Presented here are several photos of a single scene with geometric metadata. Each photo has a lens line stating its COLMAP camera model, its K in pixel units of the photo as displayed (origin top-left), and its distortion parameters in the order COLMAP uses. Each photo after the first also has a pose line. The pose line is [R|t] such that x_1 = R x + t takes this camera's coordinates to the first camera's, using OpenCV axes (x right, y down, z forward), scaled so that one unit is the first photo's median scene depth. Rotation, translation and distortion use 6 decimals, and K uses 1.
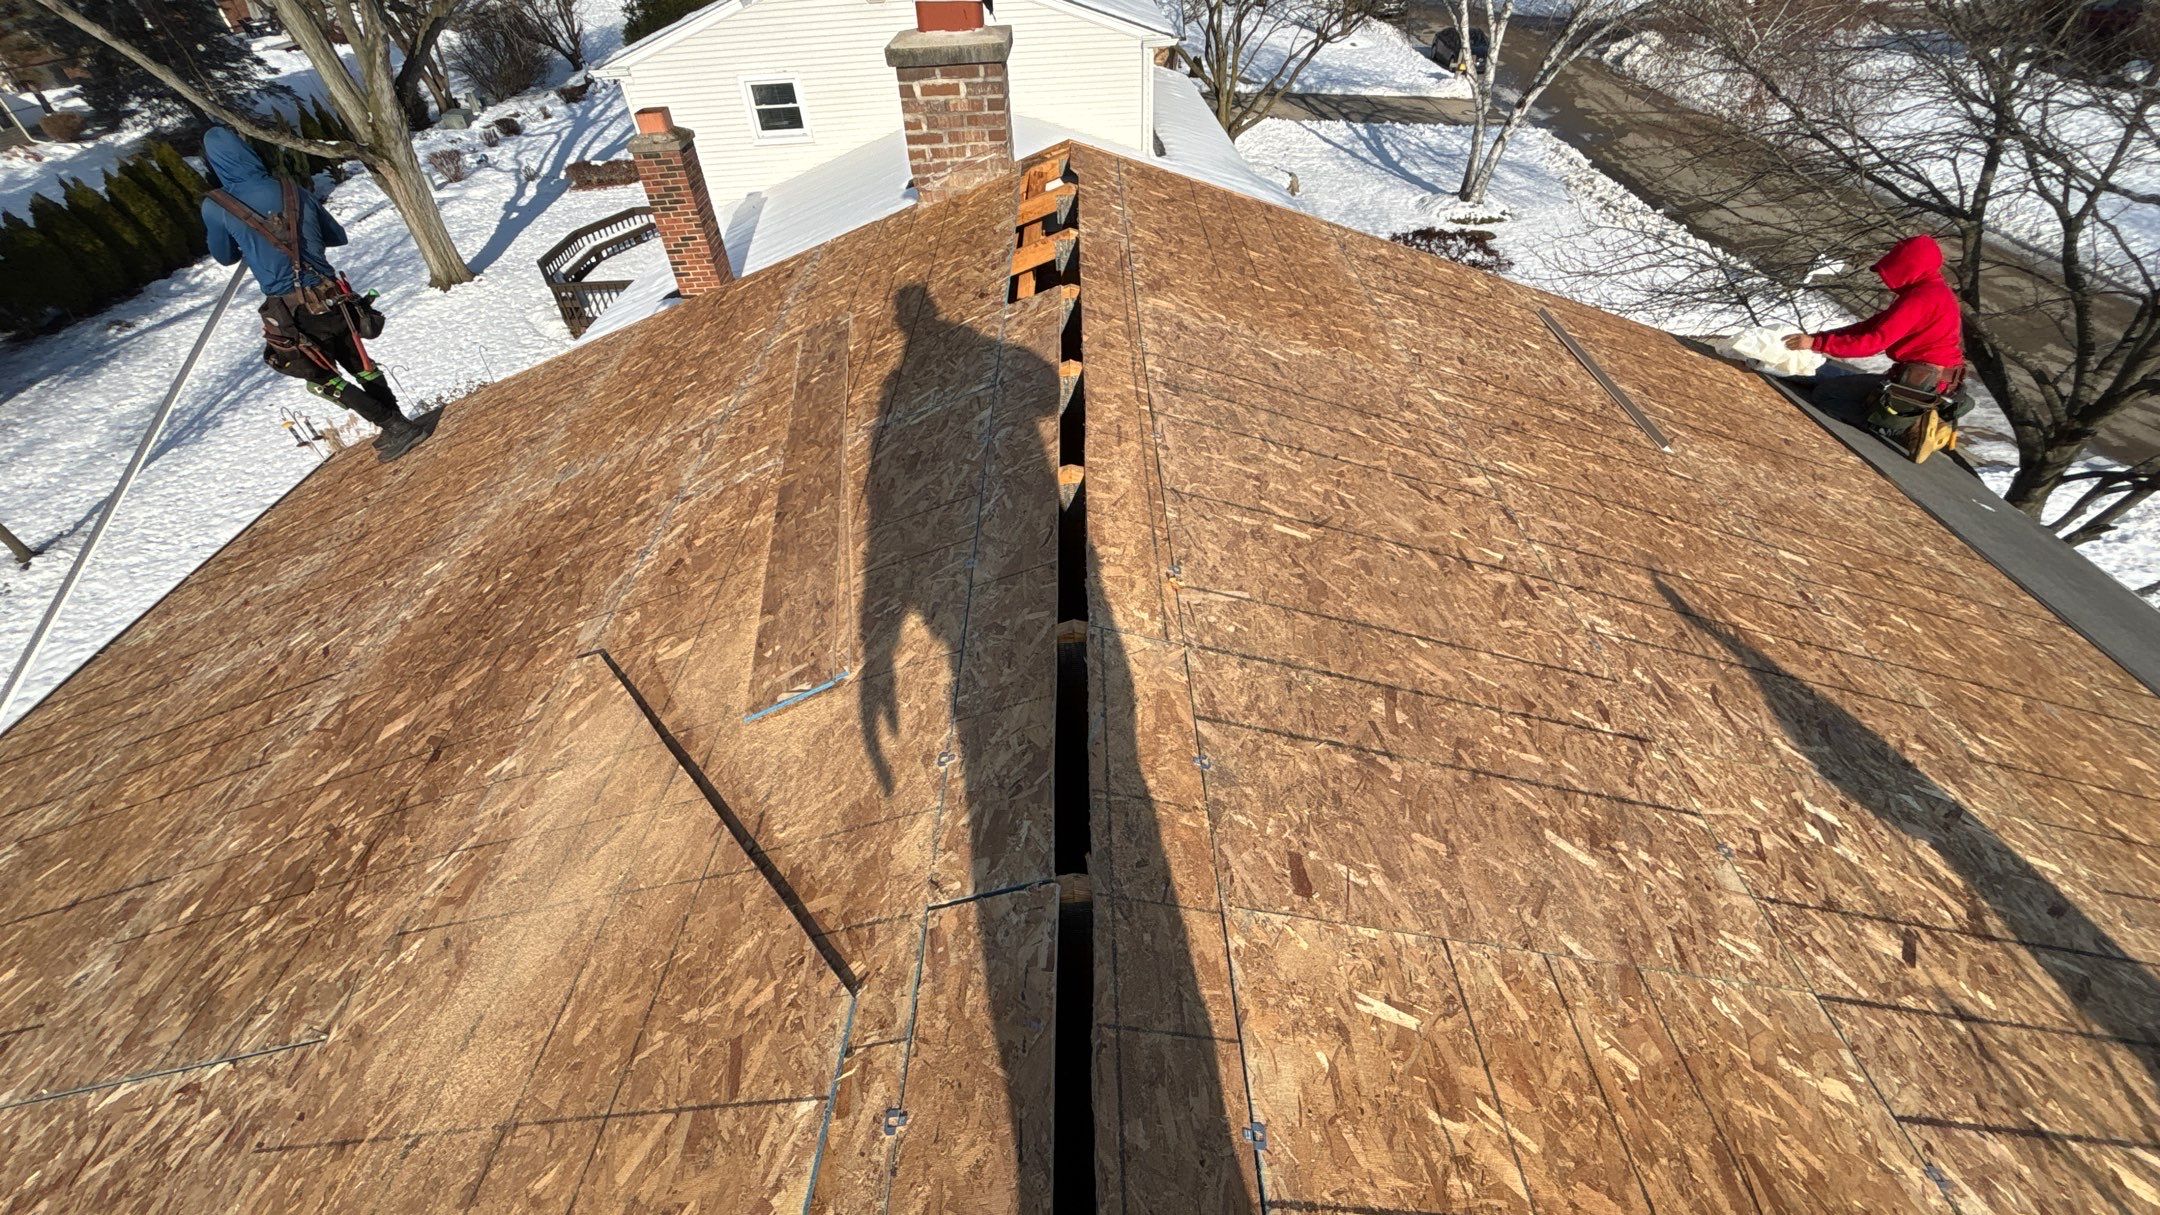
lens RADIAL K [[882.2, 0, 1080.0], [0, 882.2, 607.5], [0, 0, 1]] dist [-0.004089, 0.000532]
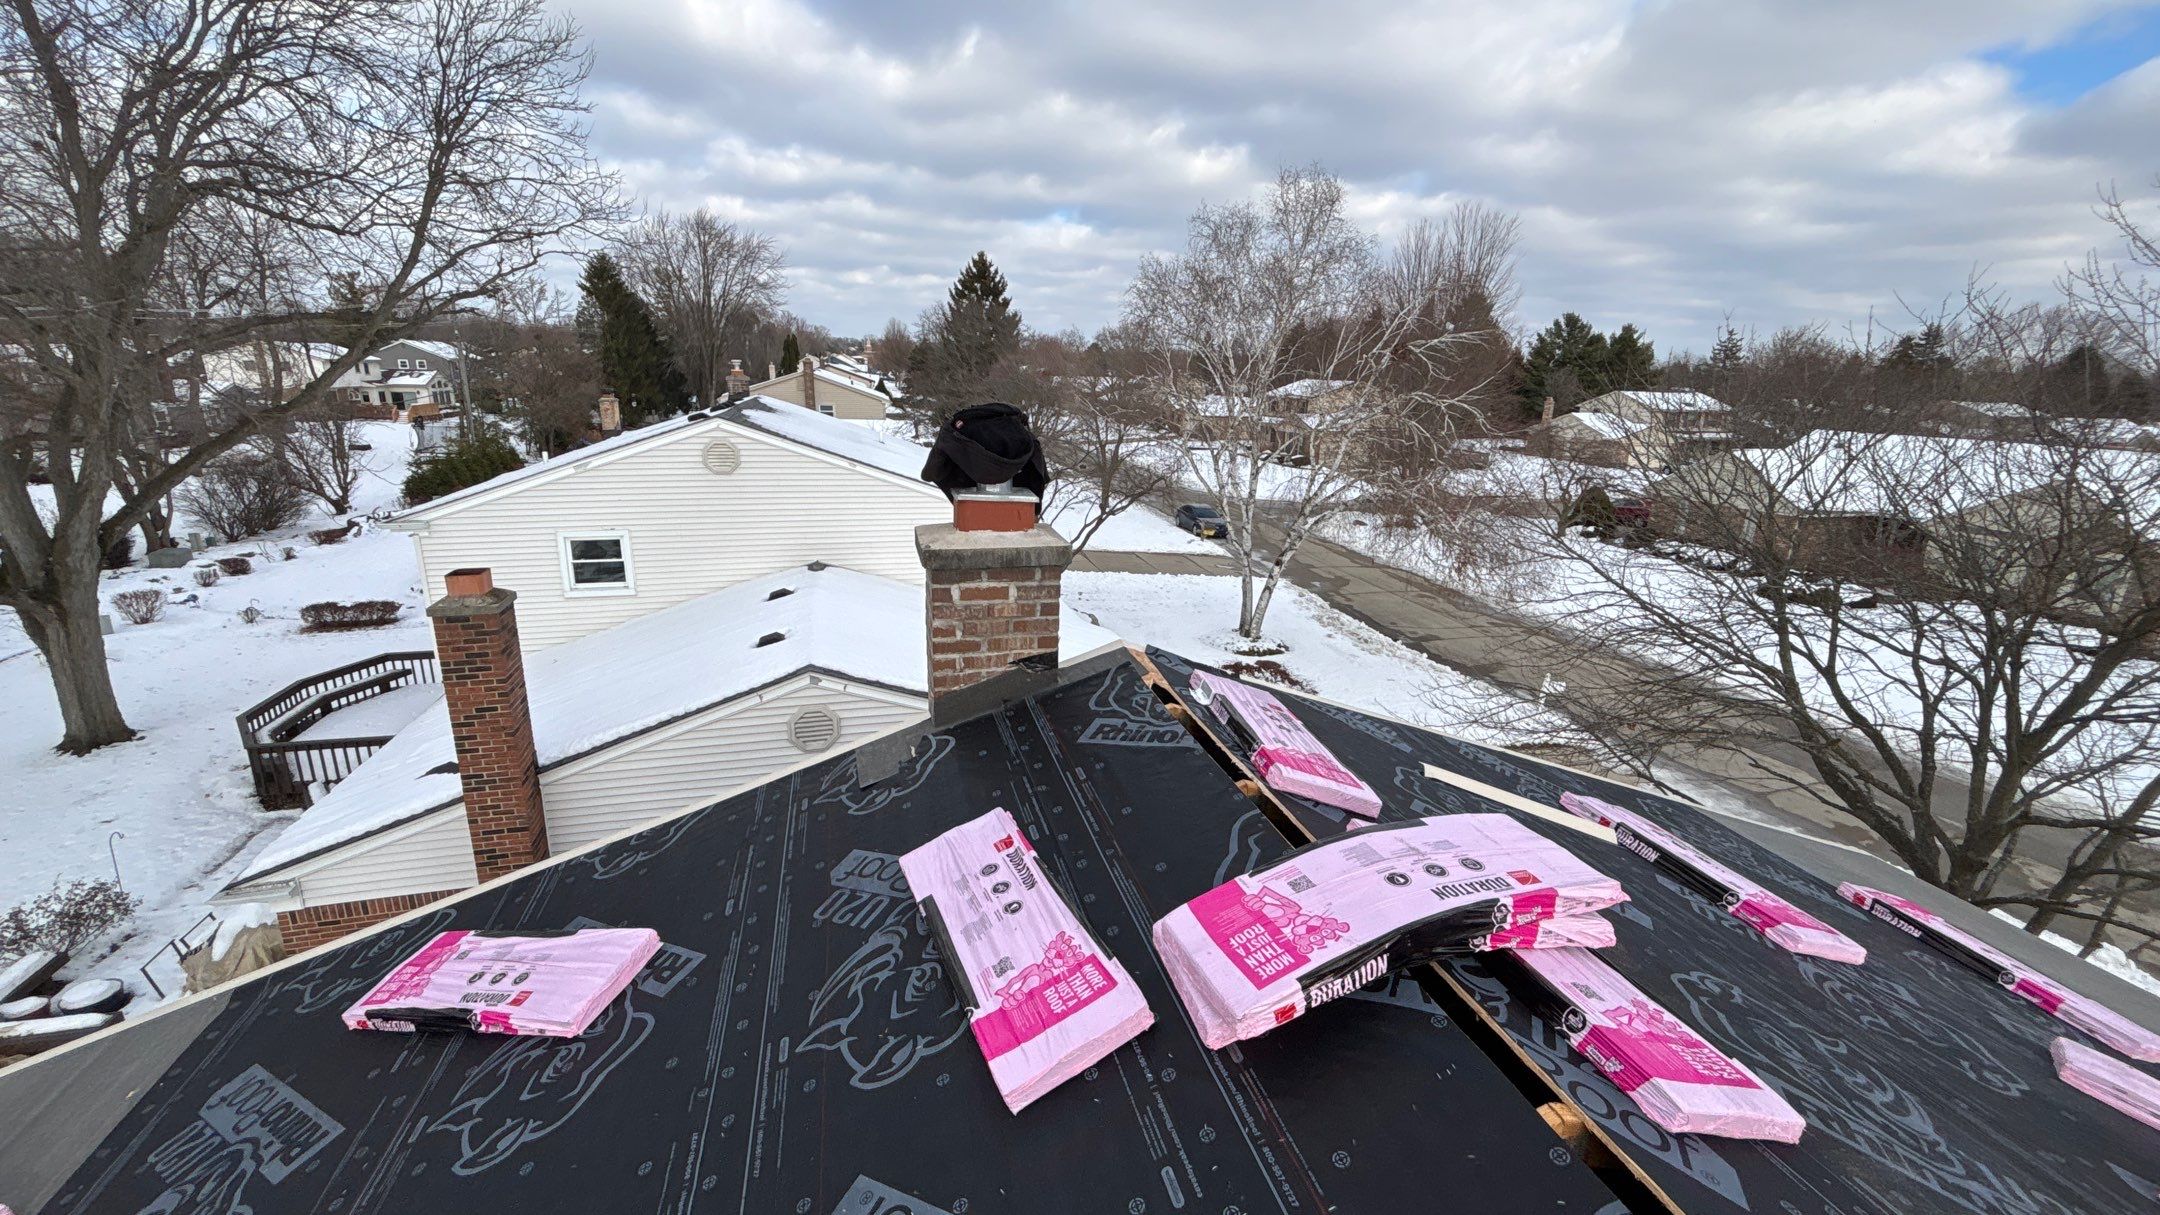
lens RADIAL K [[873.6, 0, 1084.2], [0, 873.6, 602.9], [0, 0, 1]] dist [0.004008, 0.000033]
pose [[0.967698, -0.000462, 0.252113, -0.053064], [0.112307, 0.896088, -0.429433, -0.045177], [-0.225718, 0.443876, 0.867194, 0.058378]]
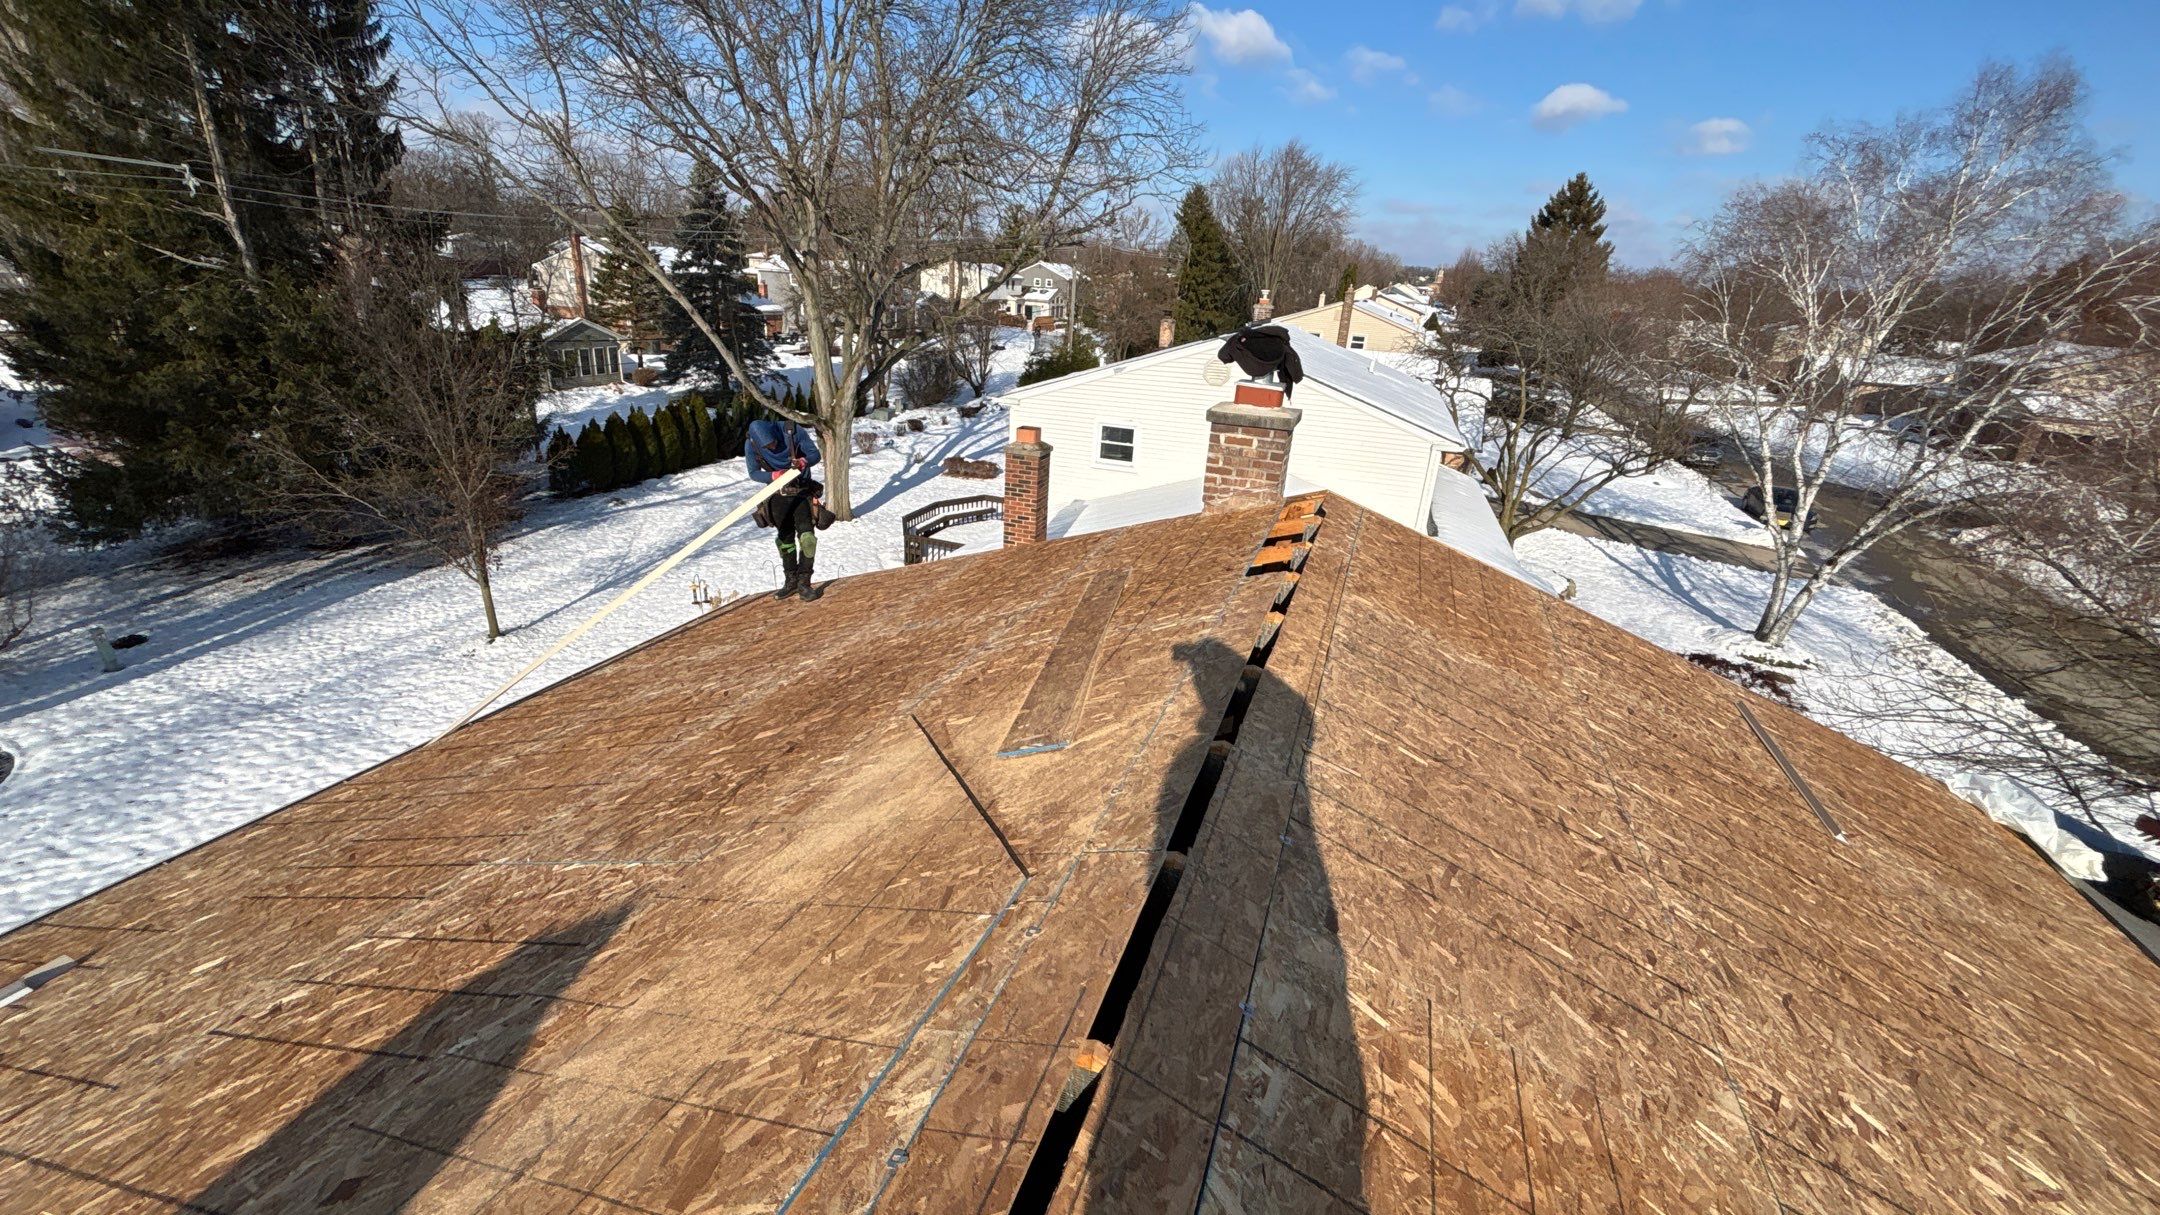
lens RADIAL K [[873.6, 0, 1084.2], [0, 873.6, 602.9], [0, 0, 1]] dist [0.004008, 0.000033]
pose [[0.934684, 0.210942, -0.286128, 0.011664], [-0.298724, 0.902395, -0.310560, 0.027168], [0.192690, 0.375748, 0.906468, -0.037364]]
